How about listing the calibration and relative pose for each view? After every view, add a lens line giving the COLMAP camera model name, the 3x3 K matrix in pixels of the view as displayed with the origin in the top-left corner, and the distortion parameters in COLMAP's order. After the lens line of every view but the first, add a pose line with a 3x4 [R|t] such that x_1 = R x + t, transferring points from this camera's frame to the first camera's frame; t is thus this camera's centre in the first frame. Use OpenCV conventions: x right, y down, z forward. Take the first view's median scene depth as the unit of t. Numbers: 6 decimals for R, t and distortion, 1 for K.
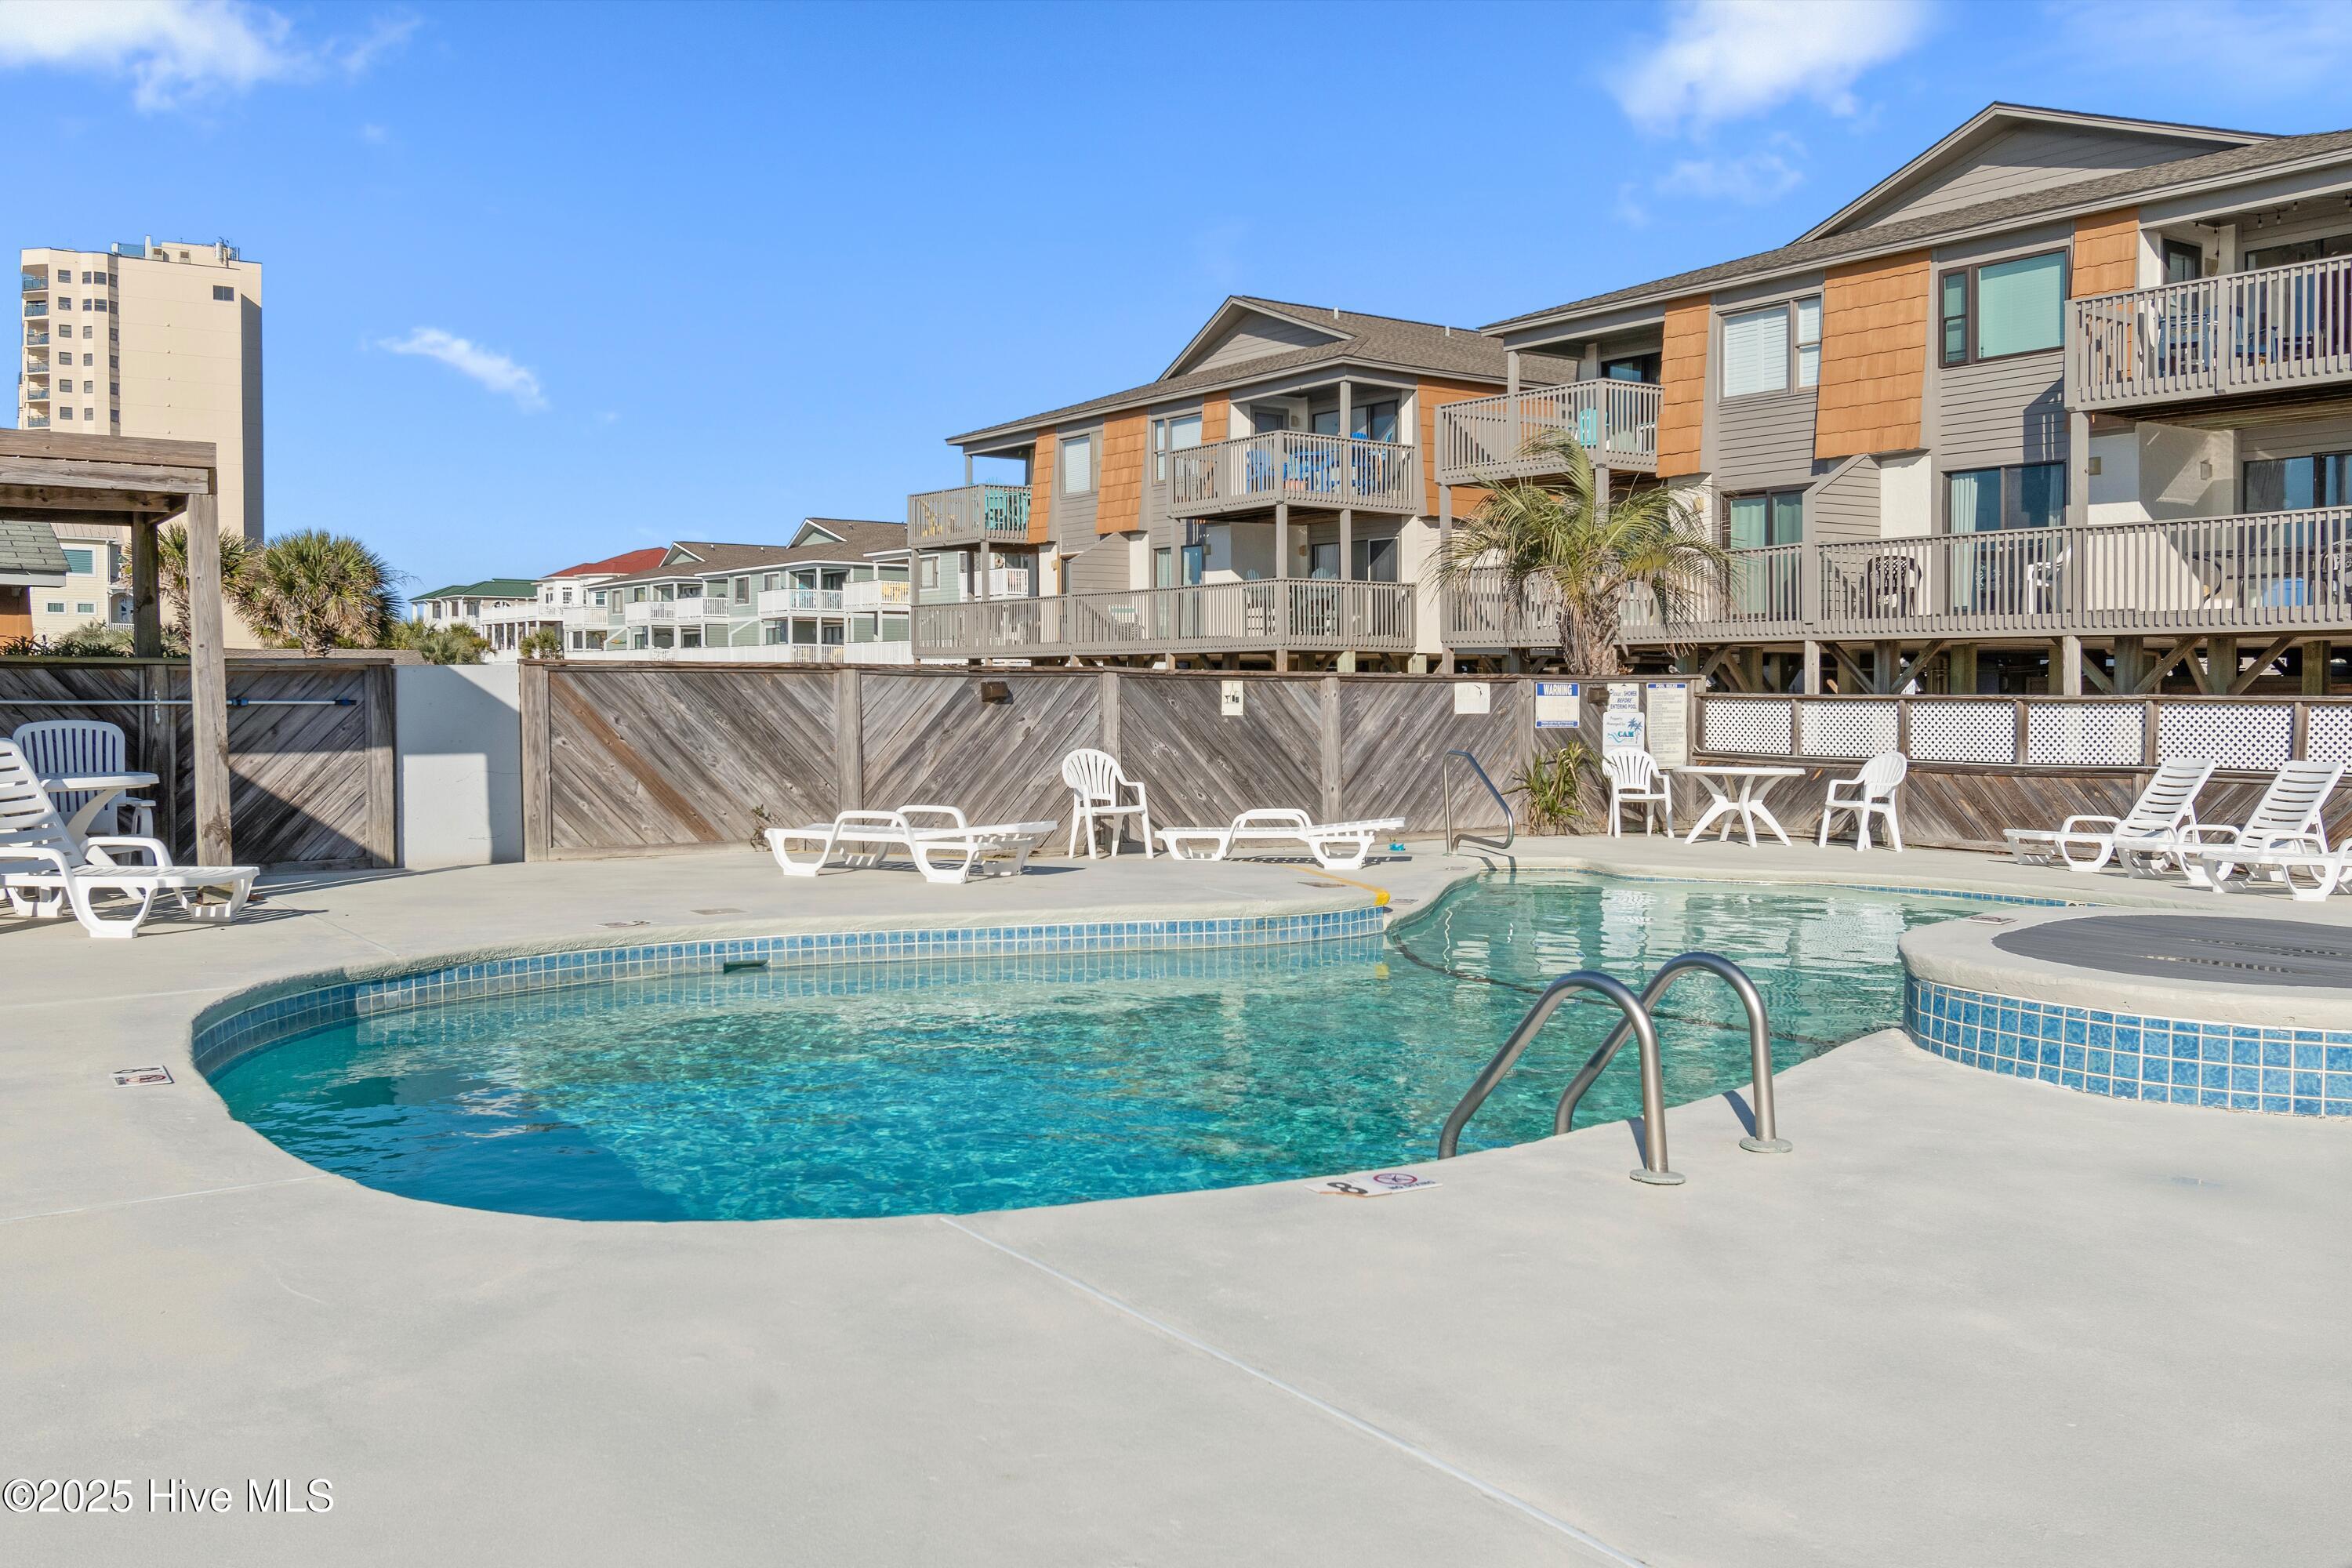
lens RADIAL K [[1905.6, 0, 1176.0], [0, 1905.6, 784.0], [0, 0, 1]] dist [0.000288, -0.000366]
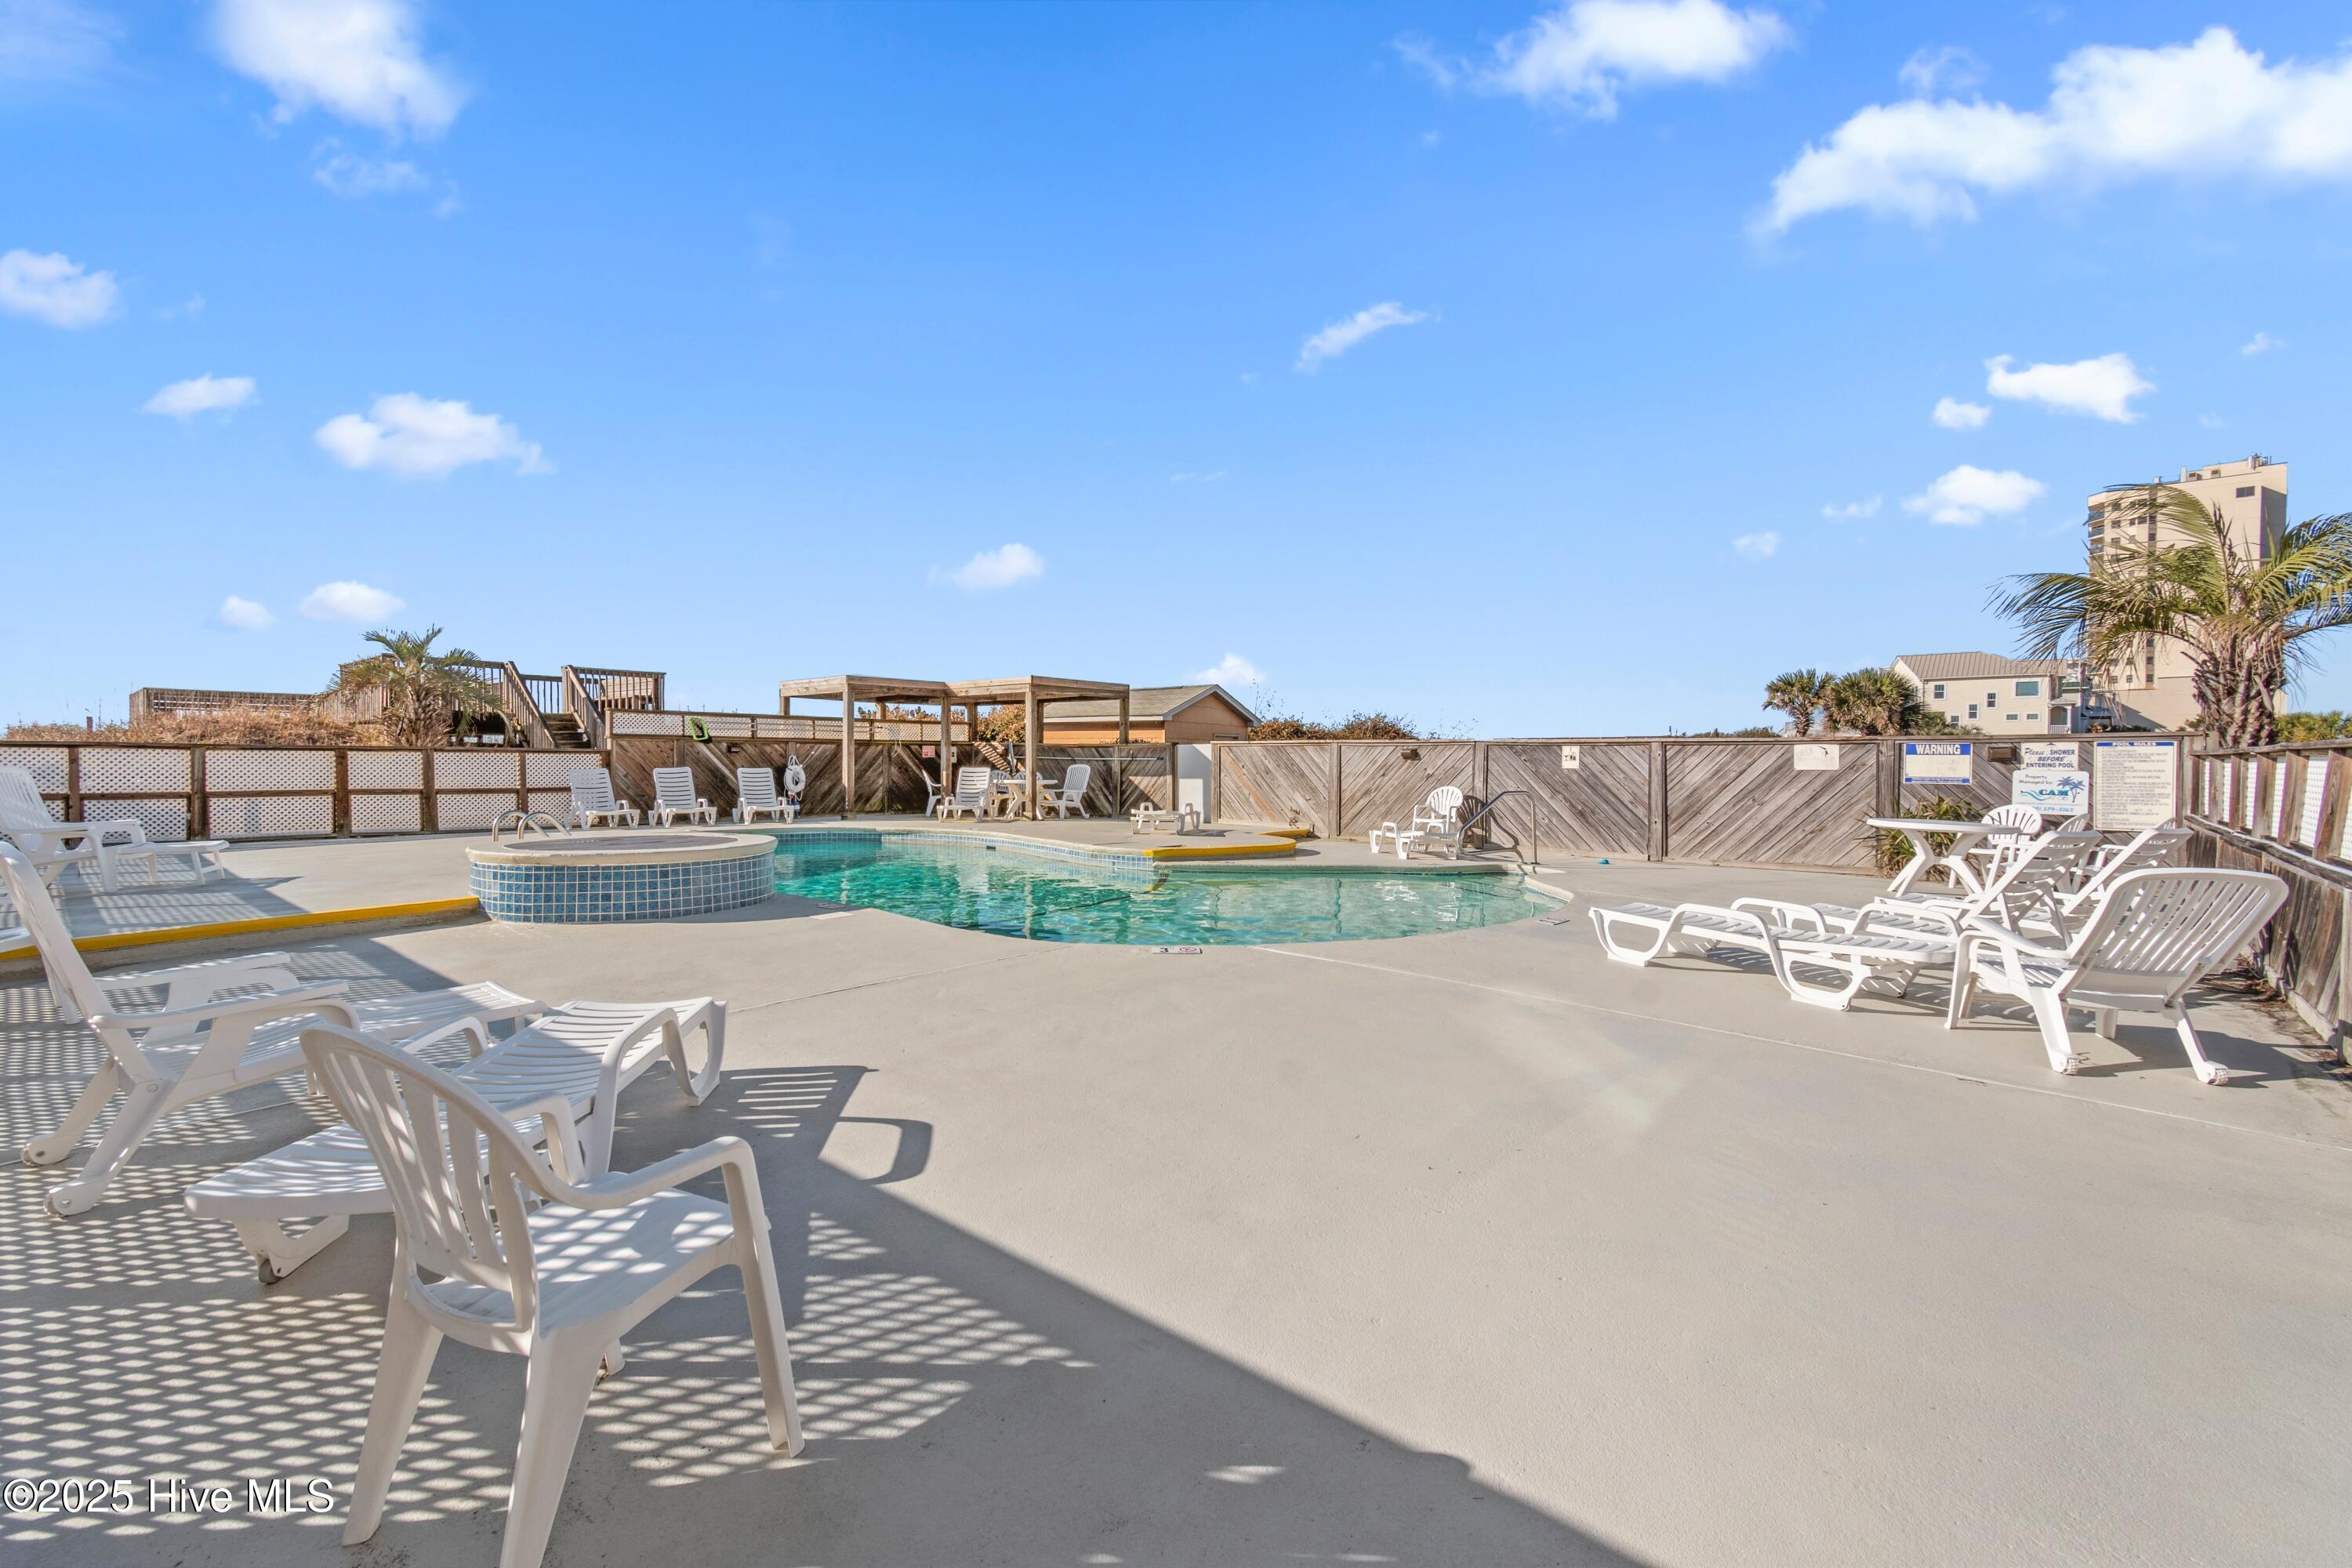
lens RADIAL K [[1038.6, 0, 1176.0], [0, 1038.6, 784.0], [0, 0, 1]] dist [-0.000230, -0.000065]
pose [[0.242952, 0.017114, -0.969887, 0.666667], [-0.050770, 0.998698, 0.004905, -0.009935], [0.968709, 0.048049, 0.243504, 0.423691]]
